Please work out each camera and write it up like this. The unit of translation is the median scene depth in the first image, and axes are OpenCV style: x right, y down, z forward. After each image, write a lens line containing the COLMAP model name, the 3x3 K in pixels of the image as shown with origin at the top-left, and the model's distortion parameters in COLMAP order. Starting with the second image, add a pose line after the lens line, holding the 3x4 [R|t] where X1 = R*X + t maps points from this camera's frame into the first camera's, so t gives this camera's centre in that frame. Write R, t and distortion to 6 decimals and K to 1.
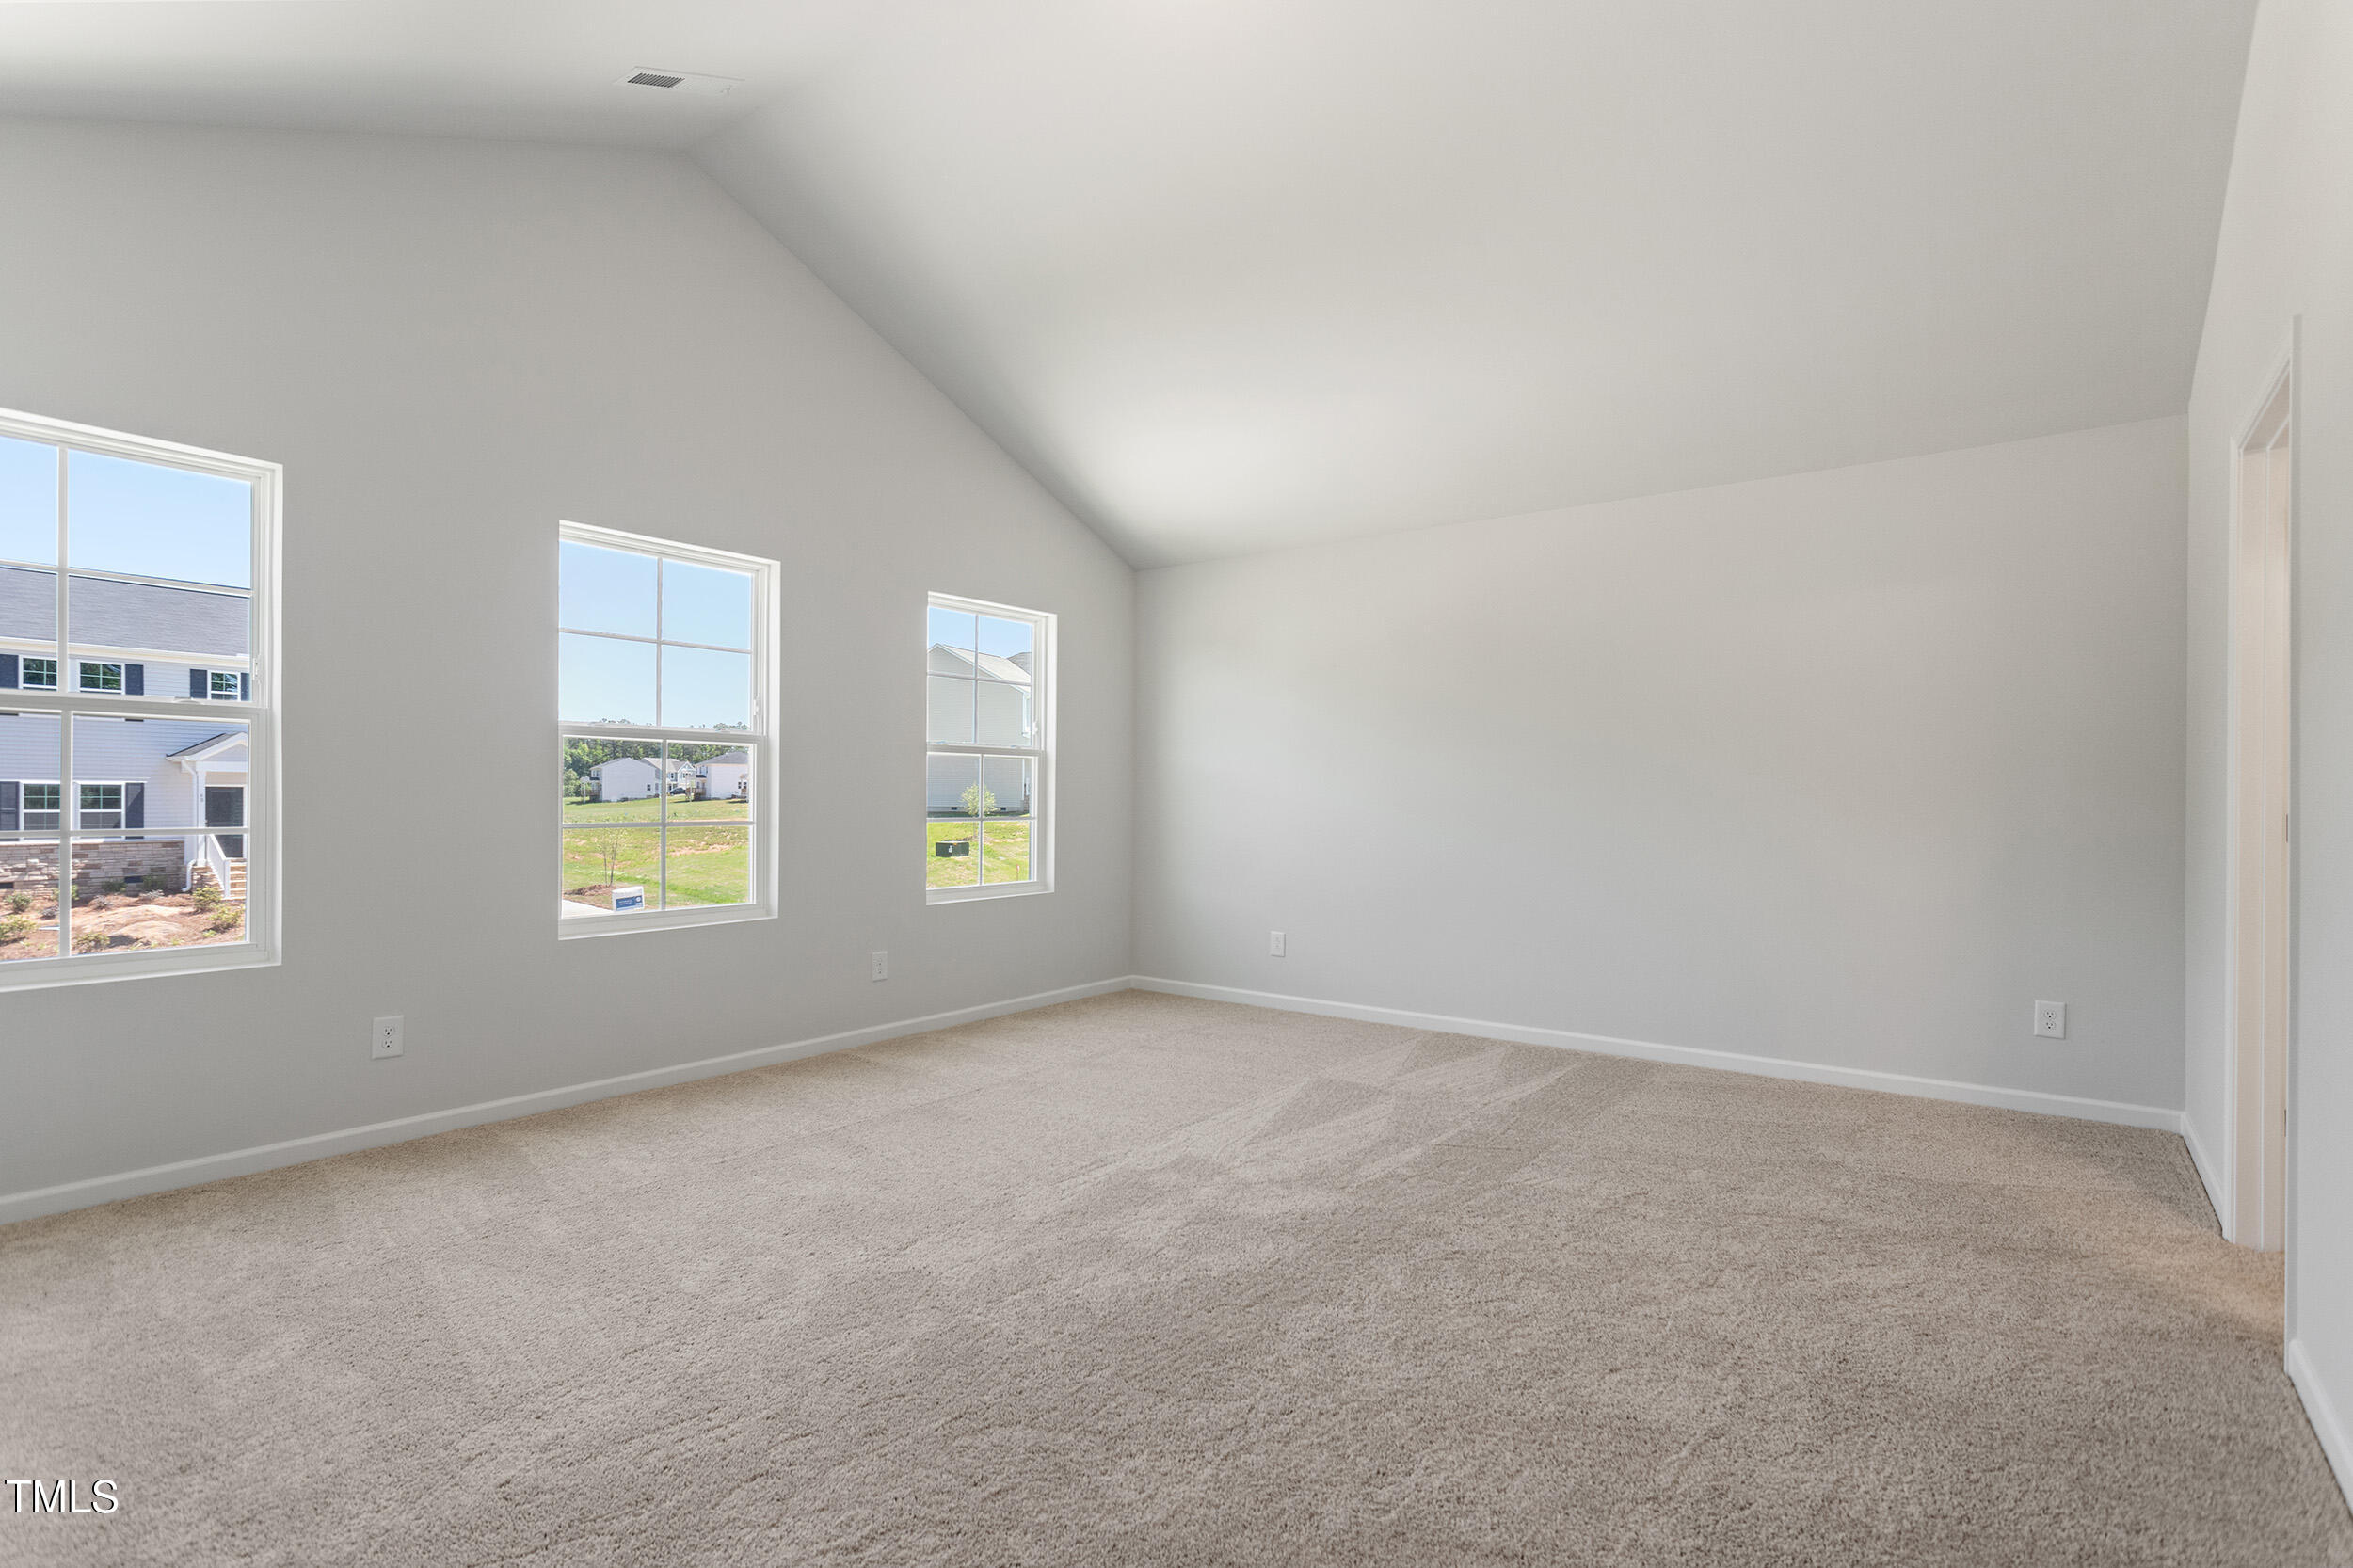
lens RADIAL K [[1146.3, 0, 1180.7], [0, 1146.3, 777.6], [0, 0, 1]] dist [0.001818, 0.000214]
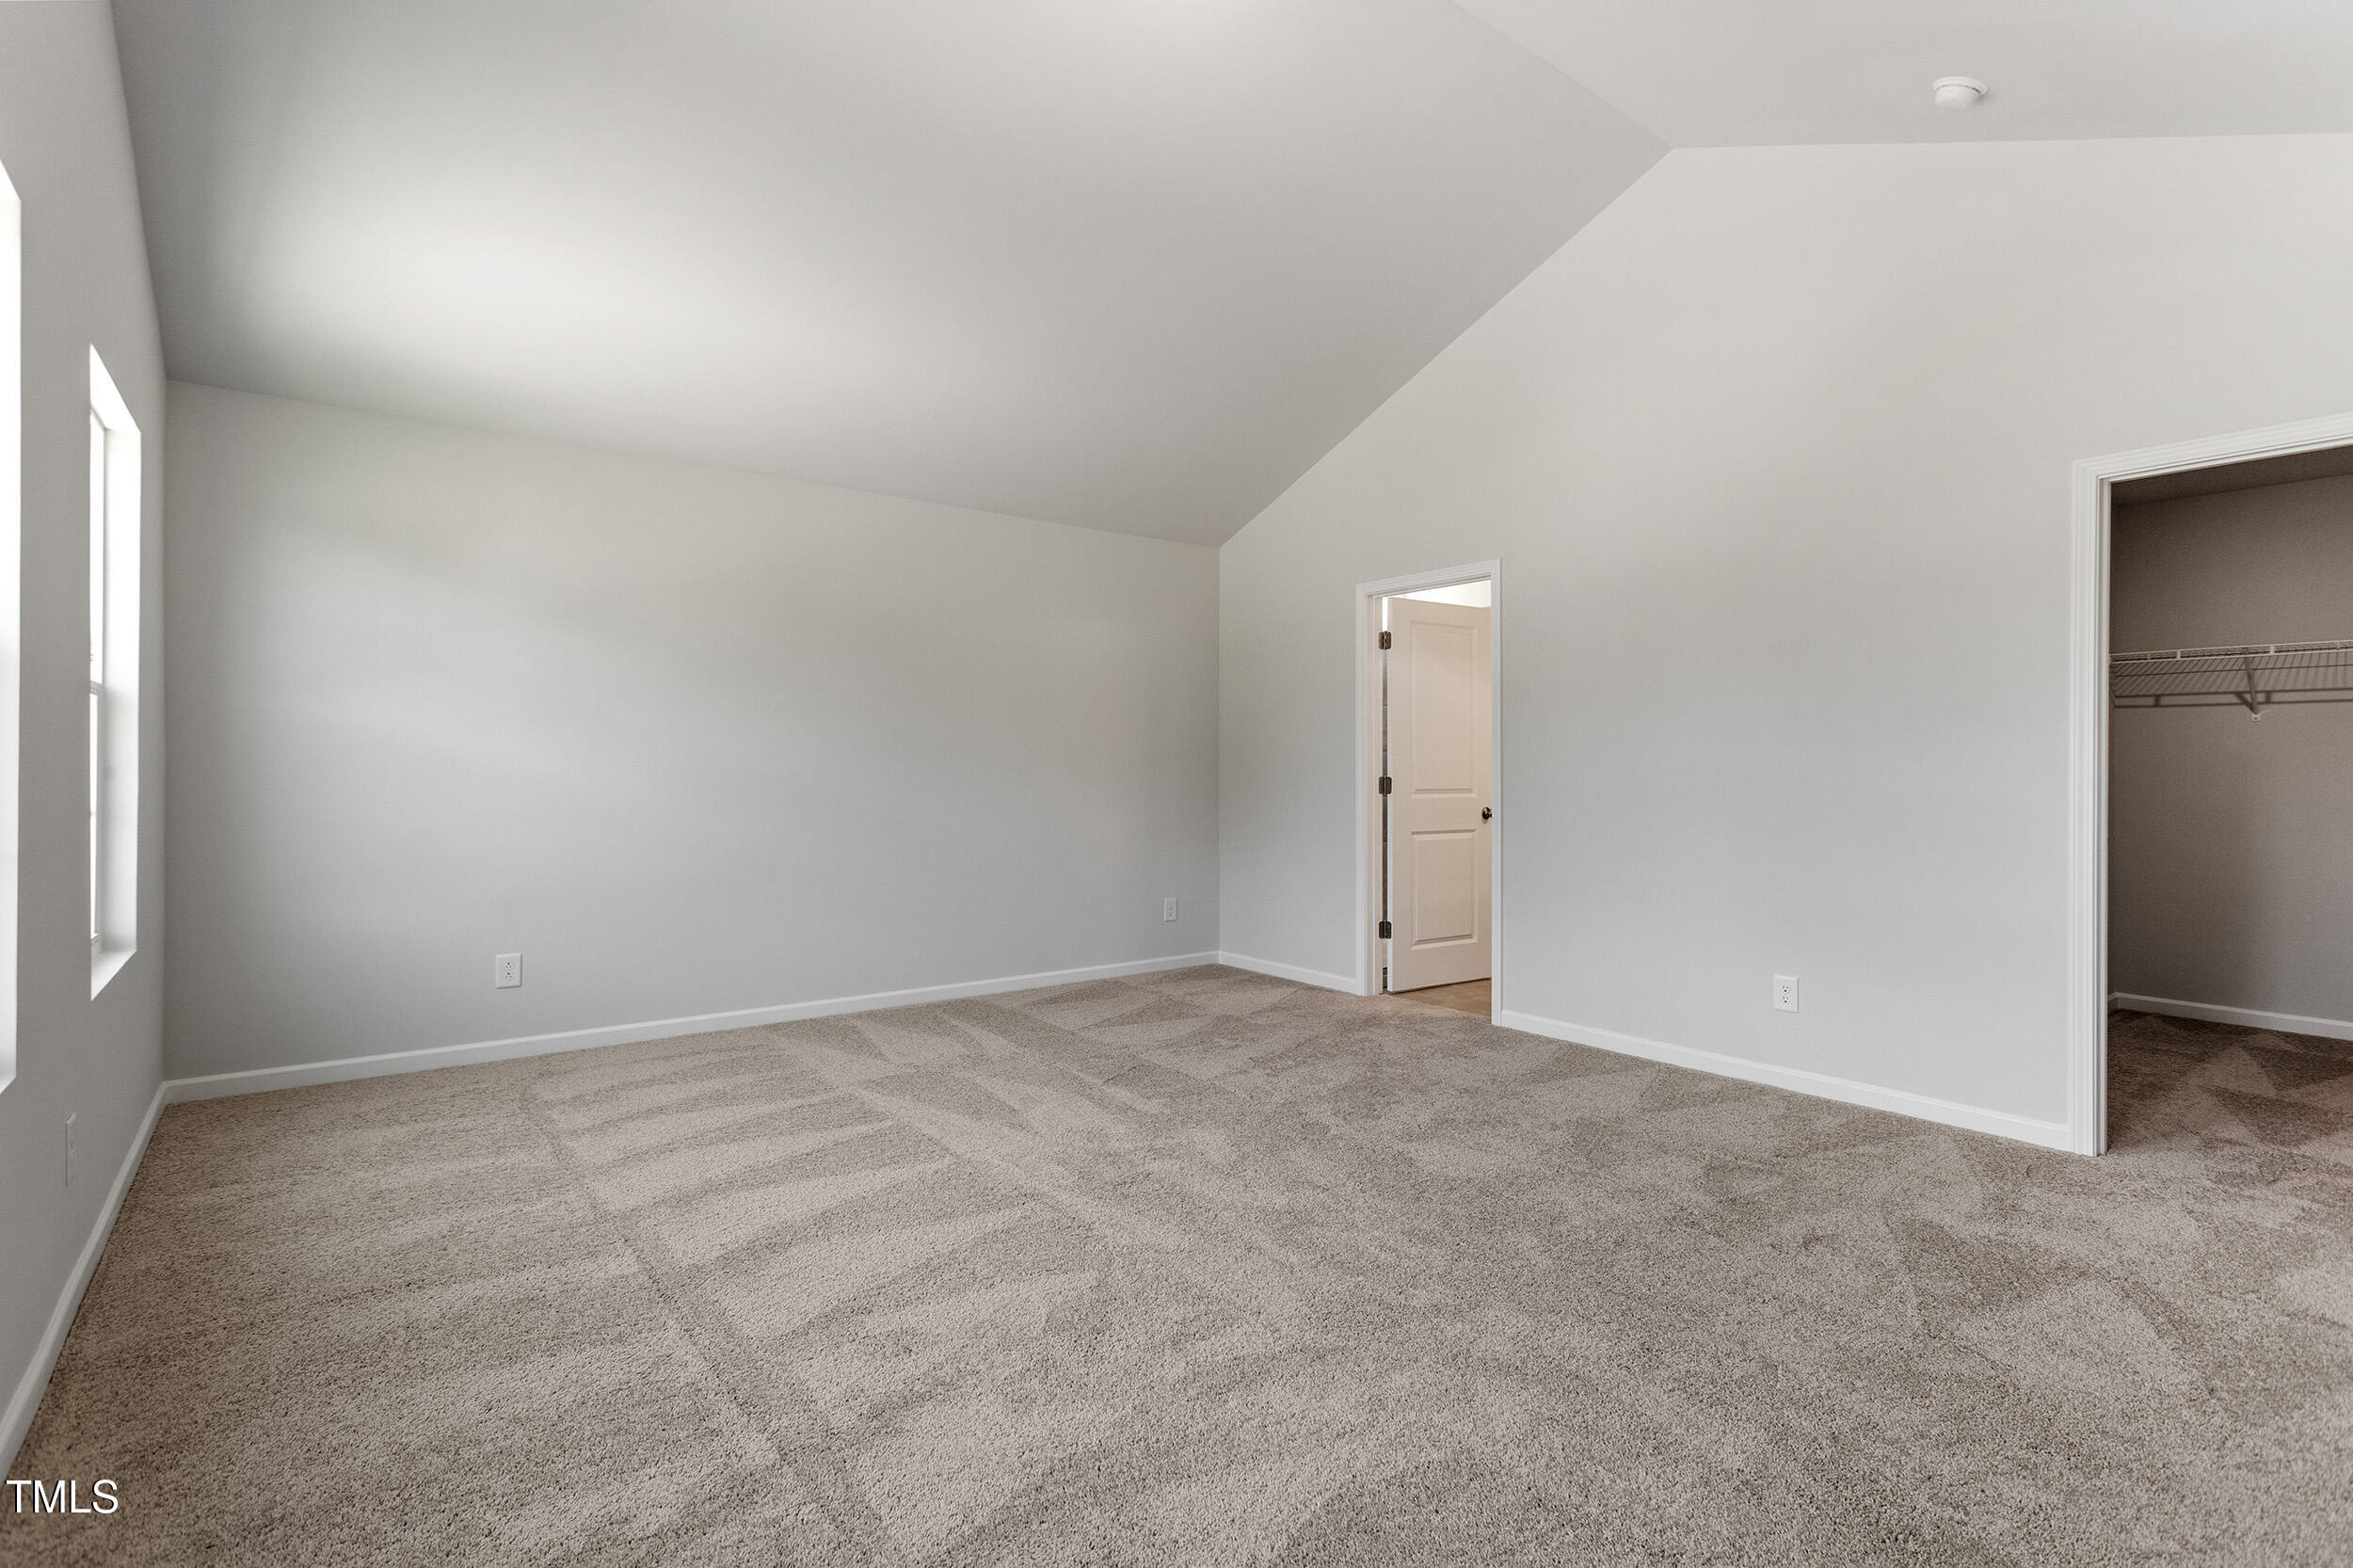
lens RADIAL K [[1130.9, 0, 1190.1], [0, 1130.9, 774.5], [0, 0, 1]] dist [0.001398, -0.000073]
pose [[0.267733, -0.008284, 0.963457, -0.721718], [-0.013877, 0.999826, 0.012453, 0.006269], [-0.963393, -0.016704, 0.267572, 0.563215]]
